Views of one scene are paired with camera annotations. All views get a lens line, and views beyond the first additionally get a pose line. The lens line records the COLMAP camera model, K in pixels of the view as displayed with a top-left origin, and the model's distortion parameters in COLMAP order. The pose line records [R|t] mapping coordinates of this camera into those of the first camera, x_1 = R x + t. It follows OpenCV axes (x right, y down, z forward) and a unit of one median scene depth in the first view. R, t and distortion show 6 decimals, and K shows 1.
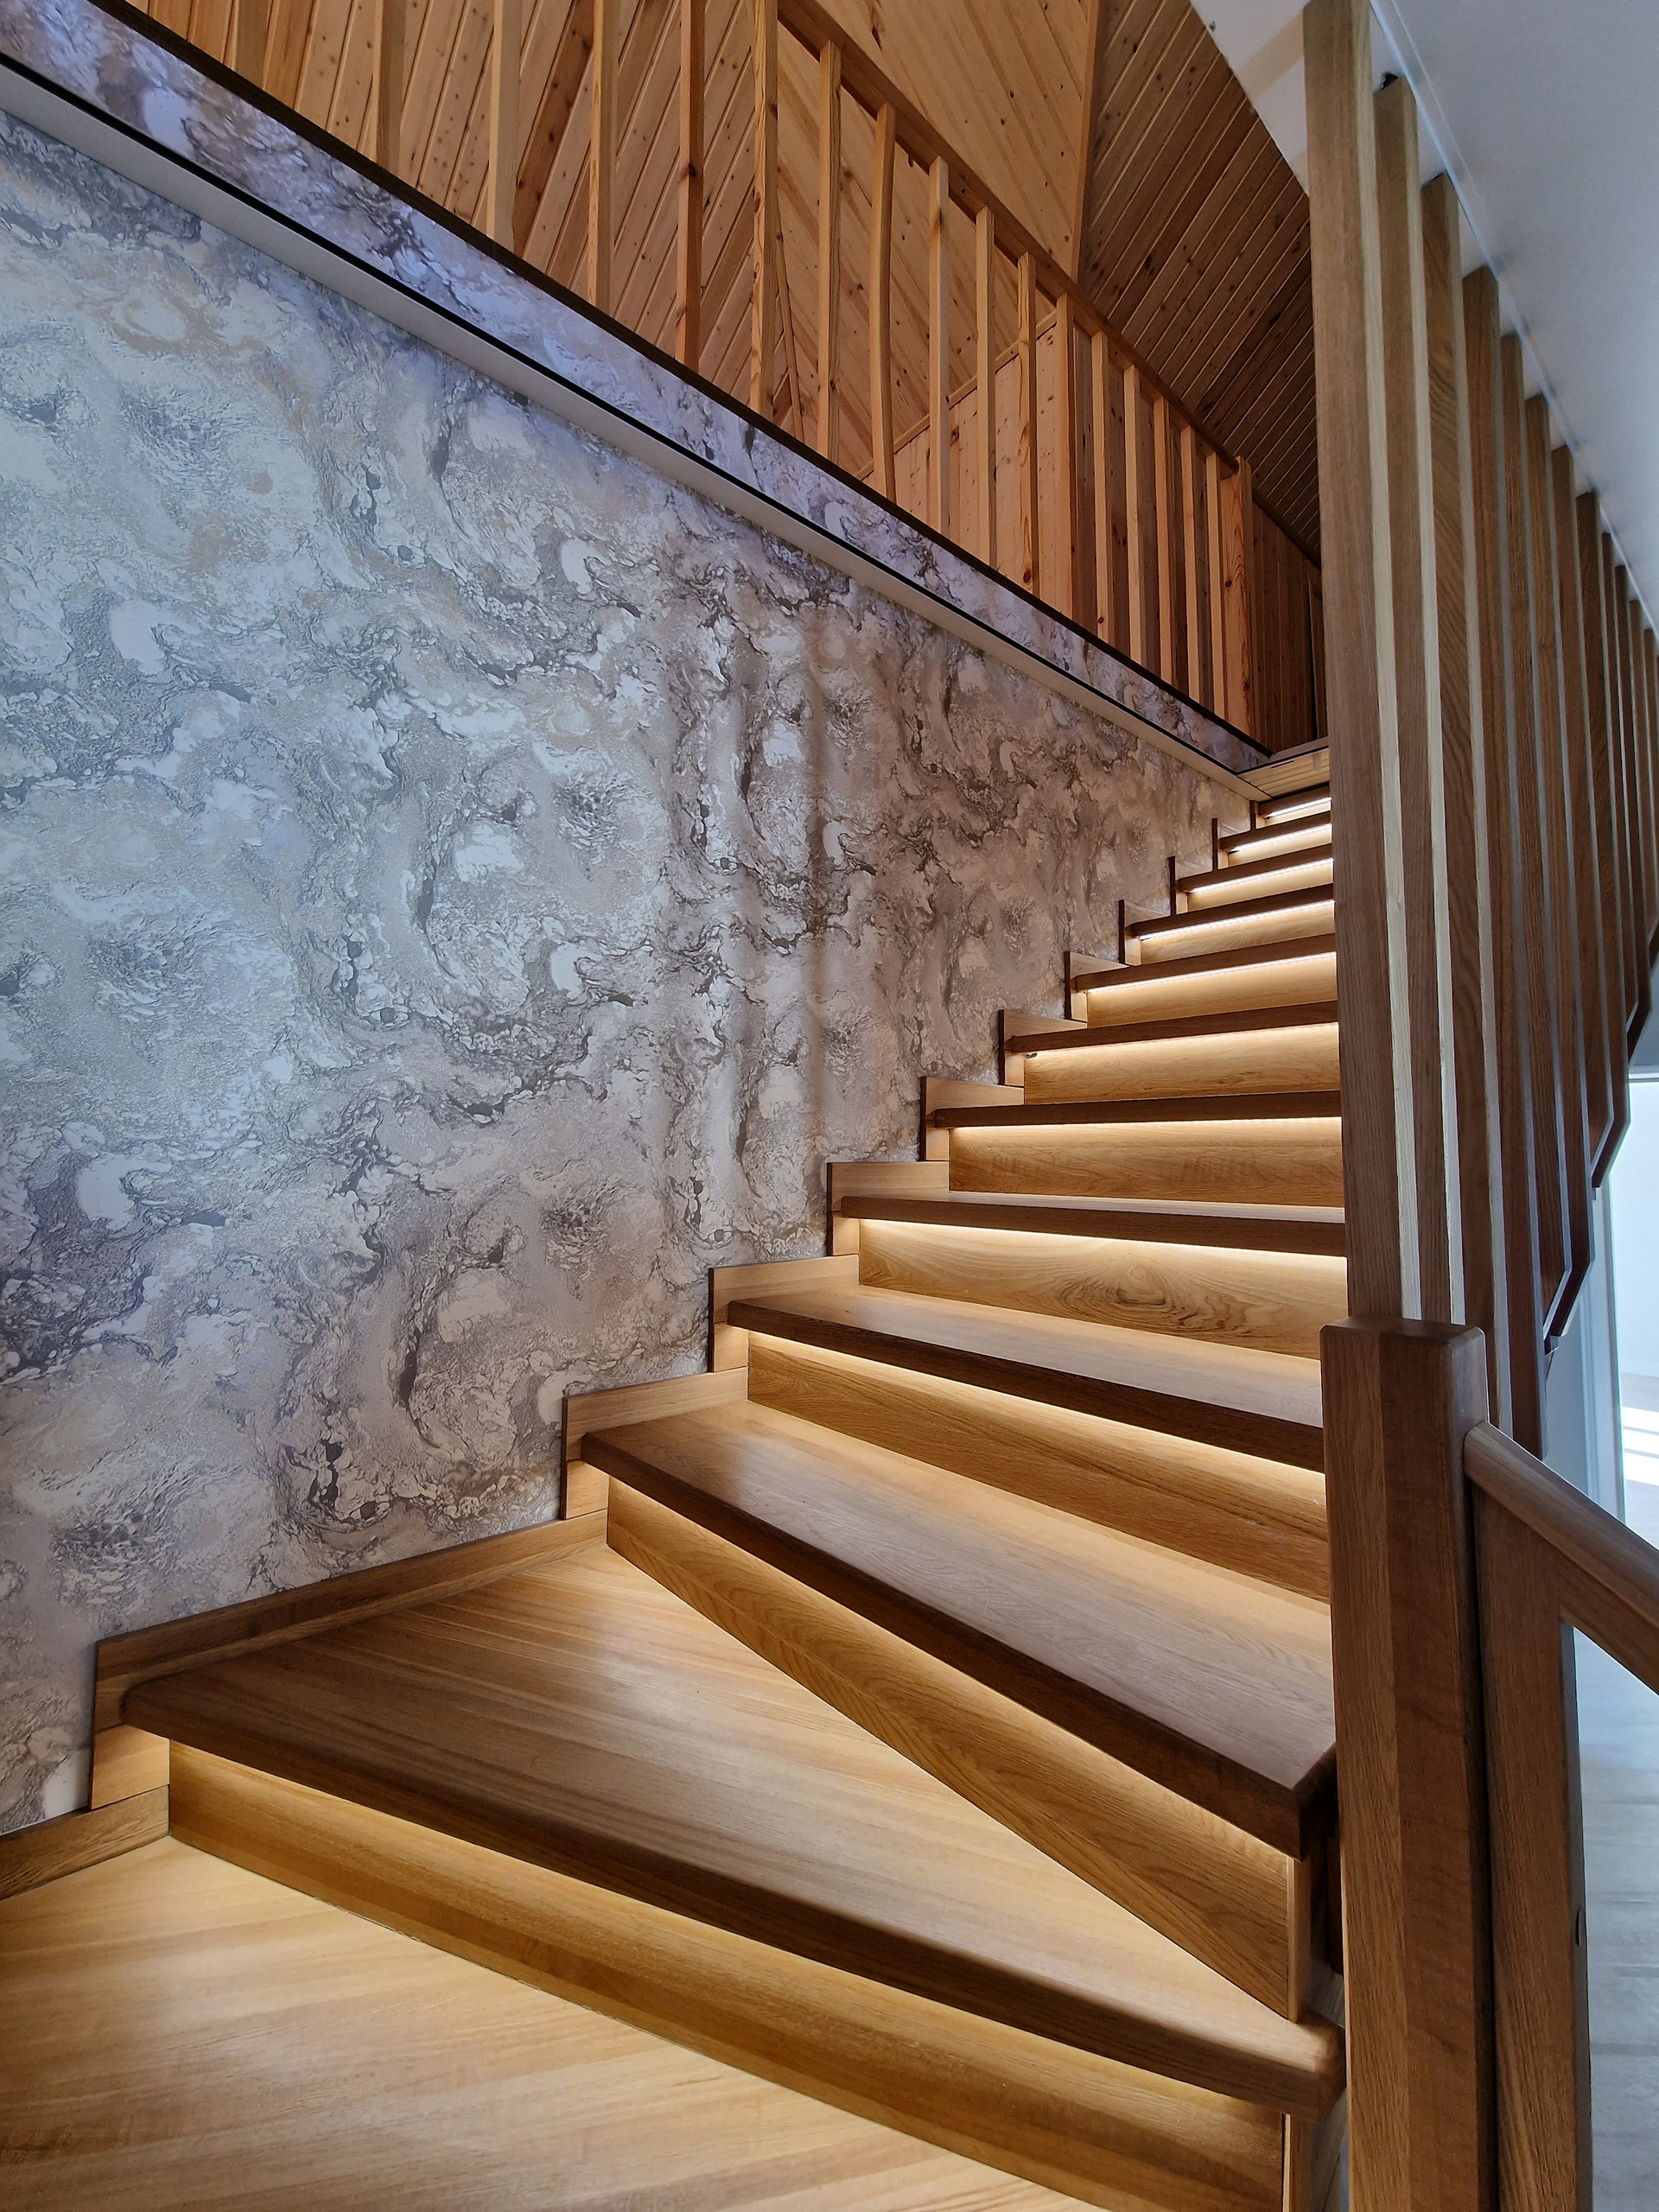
lens RADIAL K [[913.2, 0, 833.5], [0, 913.2, 1100.8], [0, 0, 1]] dist [0.001513, -0.000944]
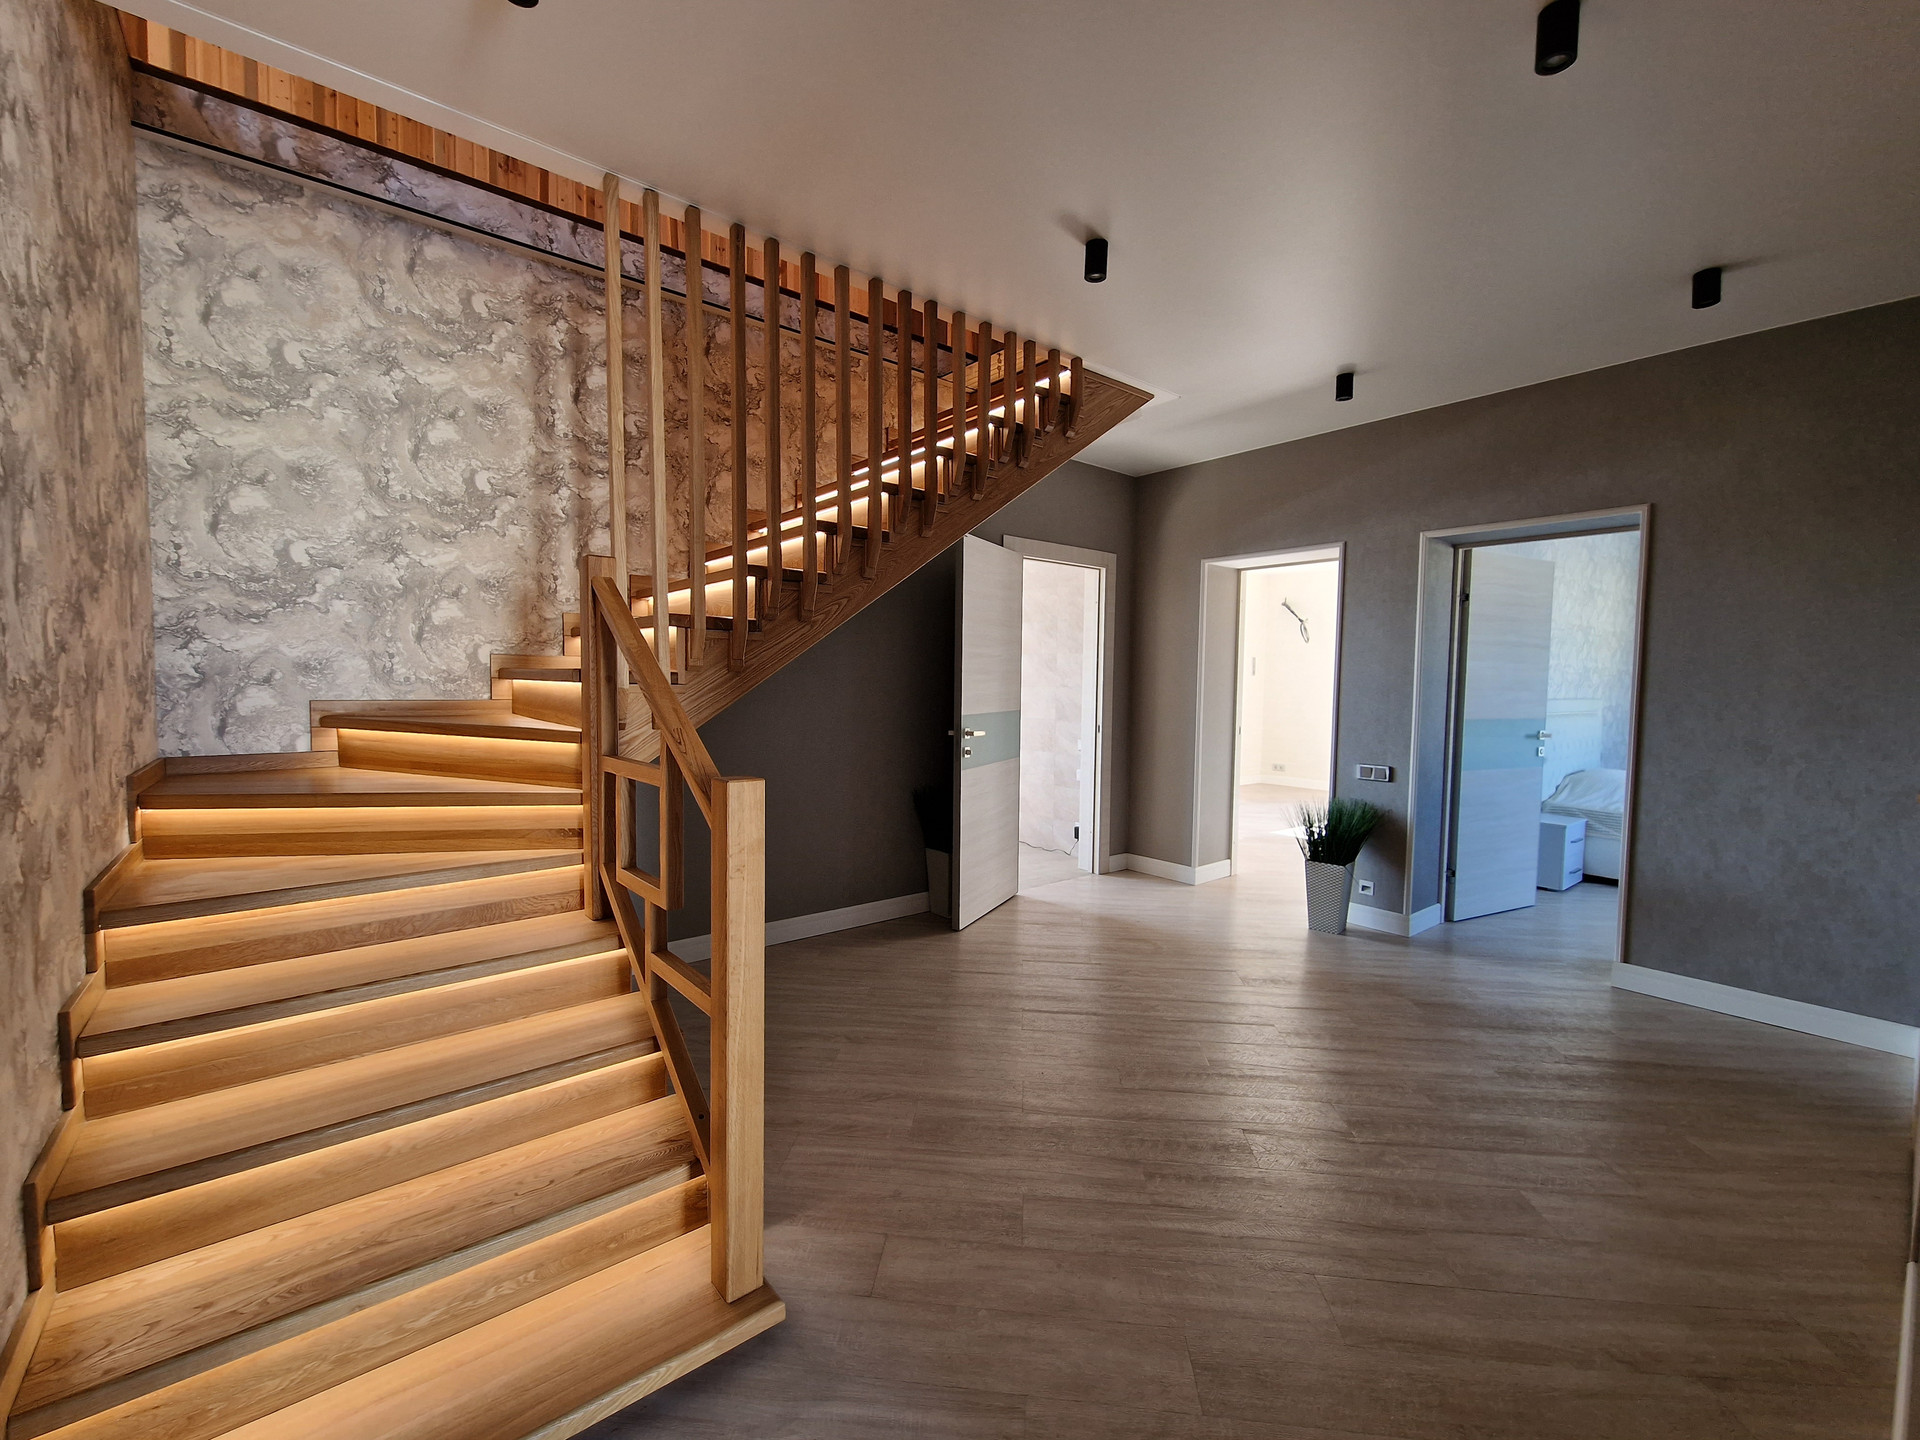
lens RADIAL K [[792.6, 0, 957.0], [0, 792.6, 726.7], [0, 0, 1]] dist [0.001513, -0.000944]
pose [[0.999873, 0.011340, -0.011192, 1.072965], [-0.009882, 0.992401, 0.122648, 0.250504], [0.012498, -0.122522, 0.992387, -1.250182]]
